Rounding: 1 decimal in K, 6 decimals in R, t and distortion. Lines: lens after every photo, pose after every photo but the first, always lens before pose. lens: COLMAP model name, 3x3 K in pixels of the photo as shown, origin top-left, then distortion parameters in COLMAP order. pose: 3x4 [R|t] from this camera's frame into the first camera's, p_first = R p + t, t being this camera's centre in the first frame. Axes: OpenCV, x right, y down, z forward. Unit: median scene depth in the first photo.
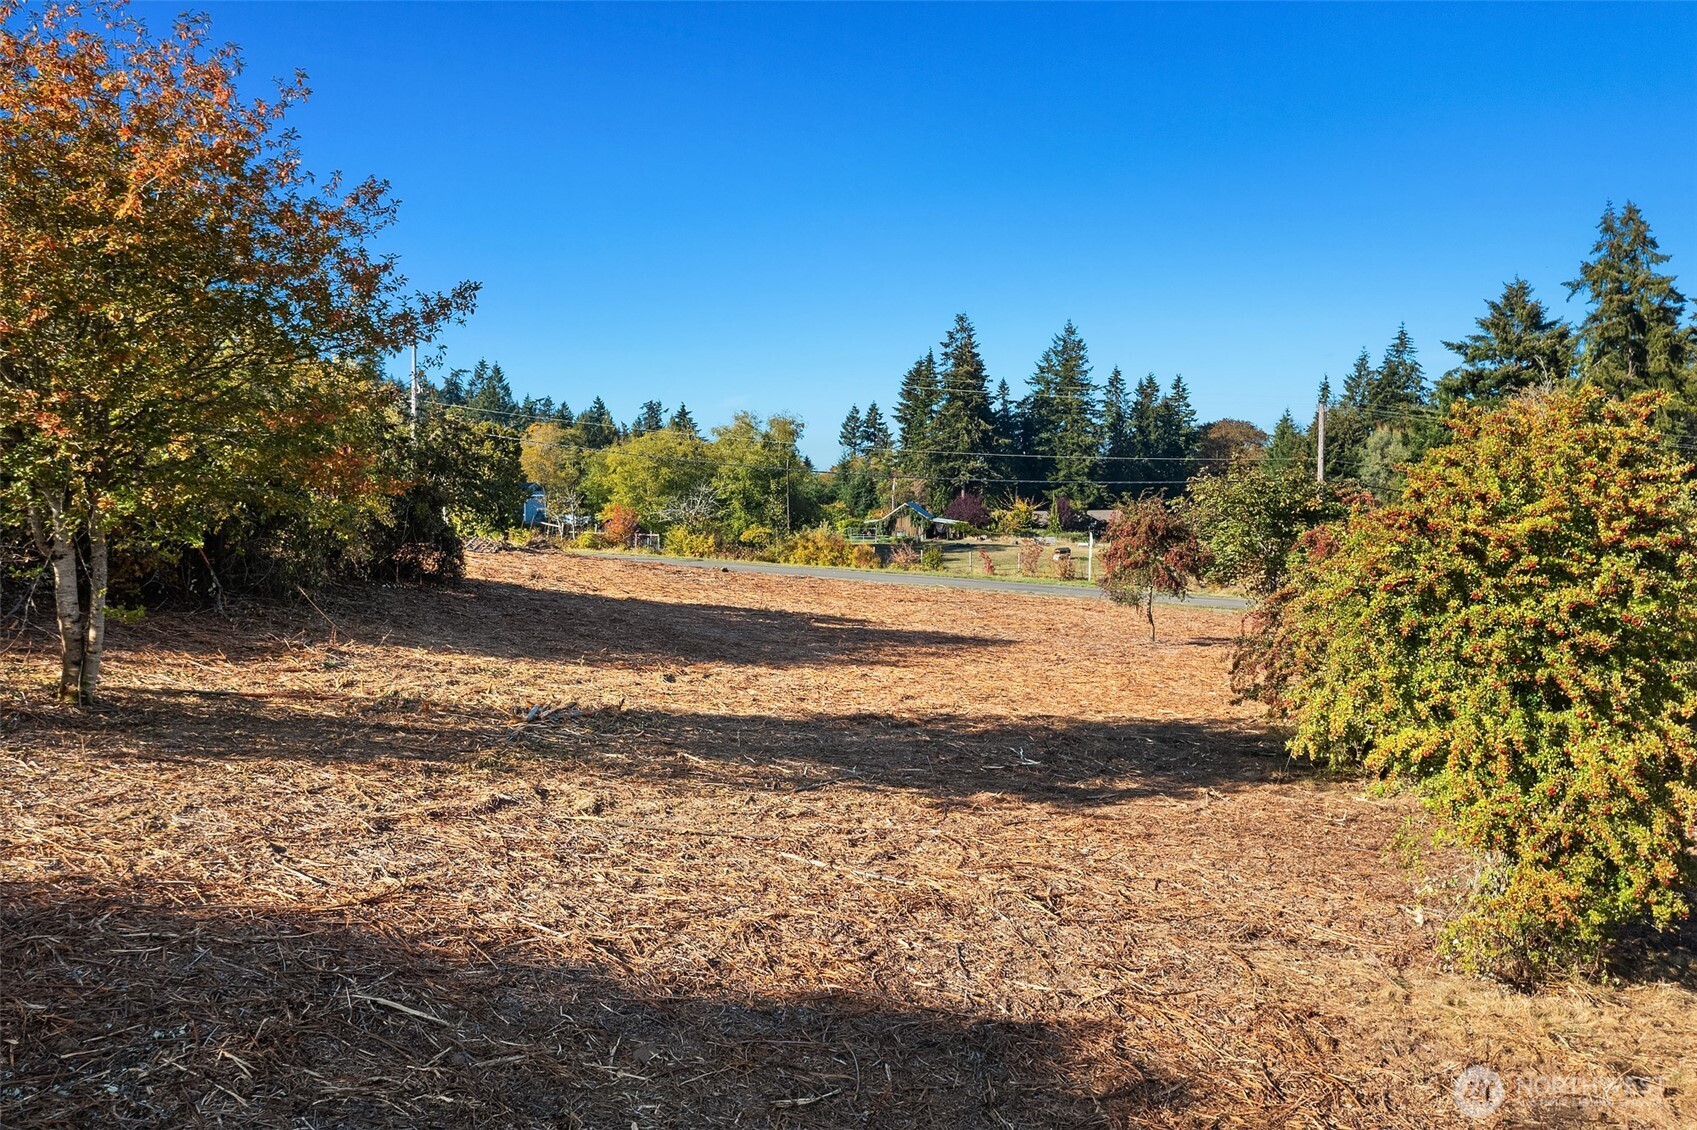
lens RADIAL K [[1358.0, 0, 843.7], [0, 1358.0, 566.5], [0, 0, 1]] dist [-0.012151, 0.005358]
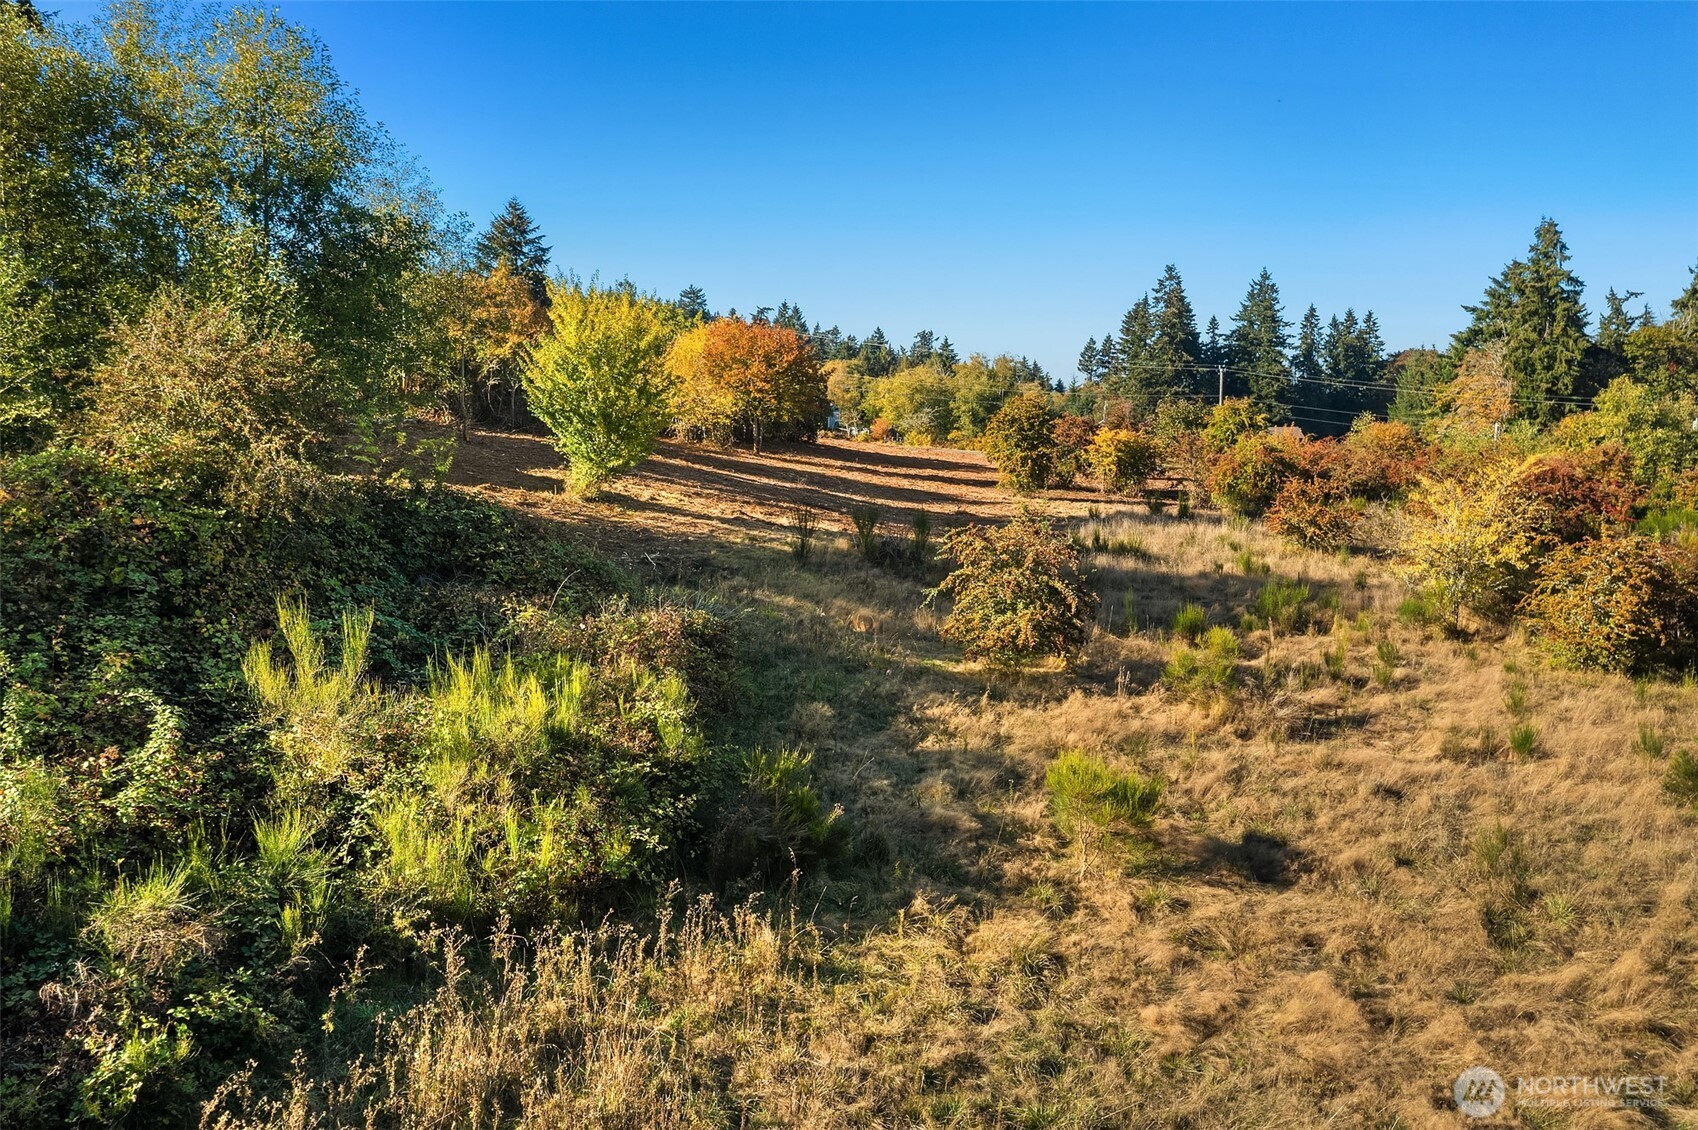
lens RADIAL K [[1358.8, 0, 841.3], [0, 1358.8, 568.9], [0, 0, 1]] dist [-0.012151, 0.005358]
pose [[0.978614, 0.026950, -0.203933, 0.089731], [-0.014406, 0.997925, 0.062751, 0.023895], [0.205201, -0.058471, 0.976972, -0.449833]]
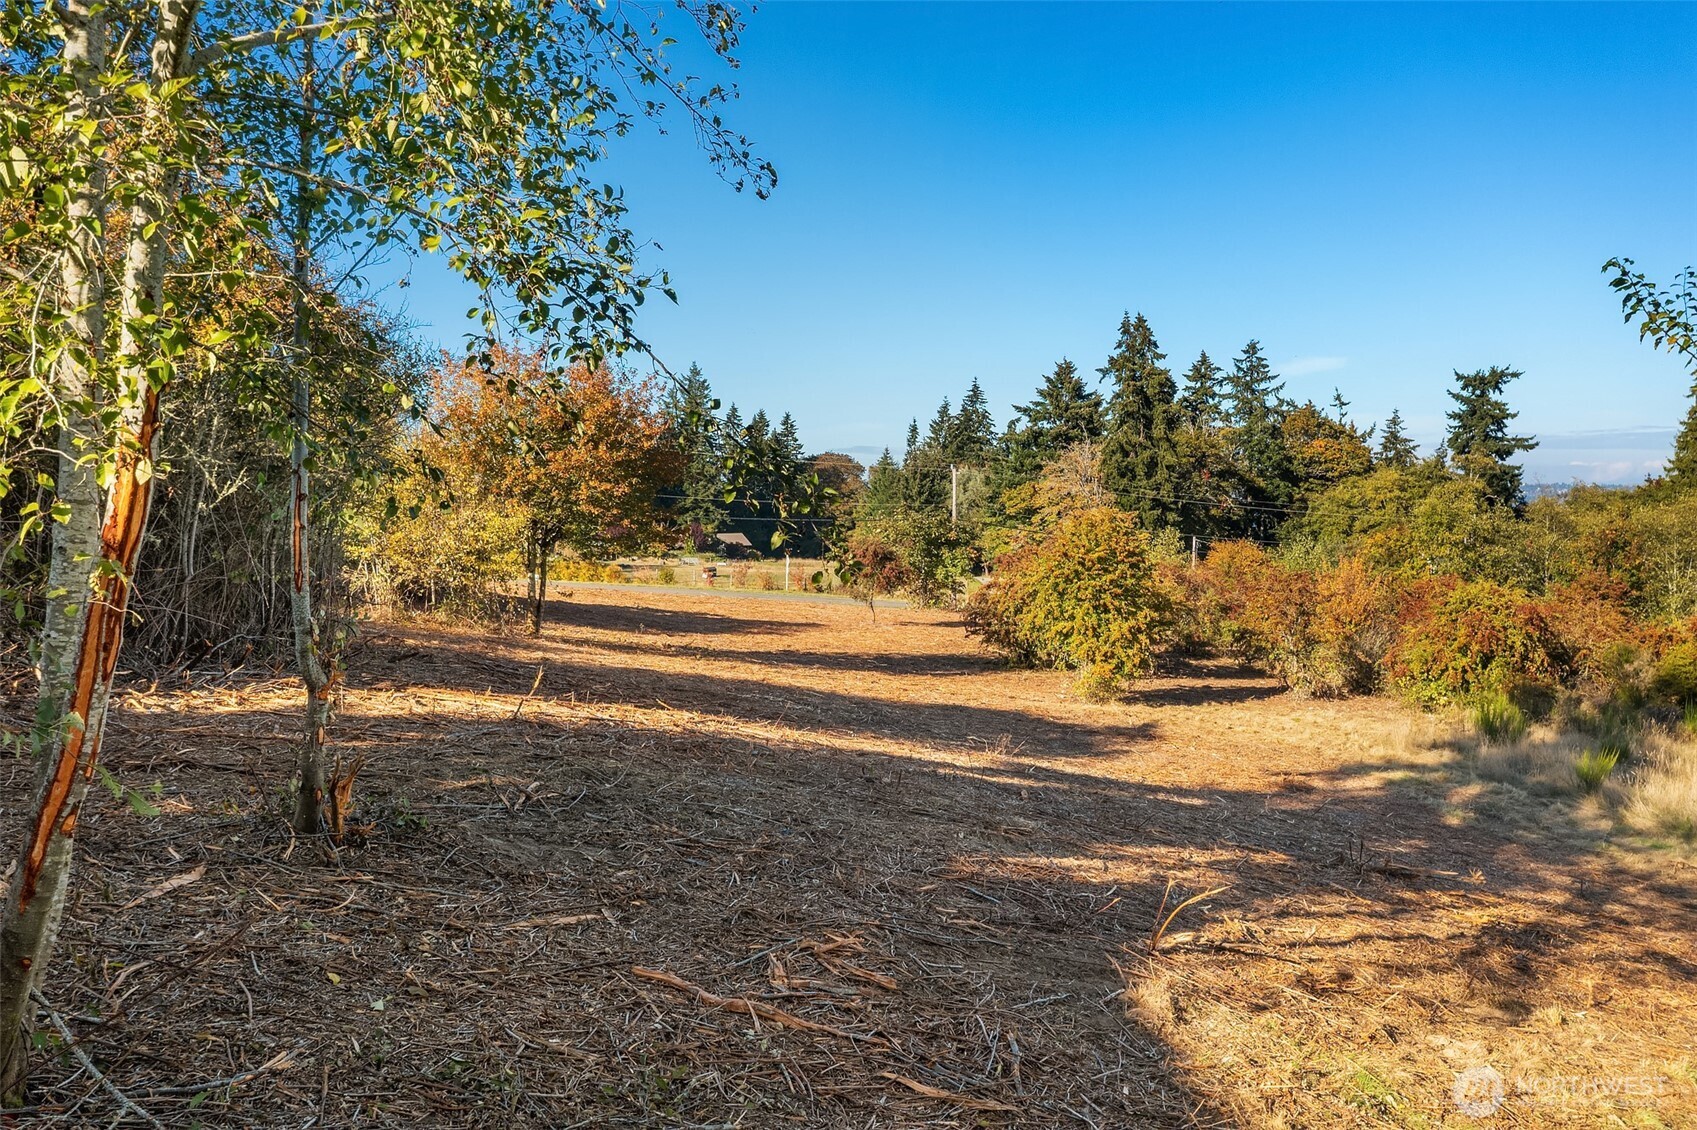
lens RADIAL K [[1358.0, 0, 844.0], [0, 1358.0, 556.3], [0, 0, 1]] dist [-0.012151, 0.005358]
pose [[0.954082, -0.004868, 0.299506, -0.086522], [0.011591, 0.999719, -0.020676, 0.002676], [-0.299321, 0.023199, 0.953870, -0.158477]]
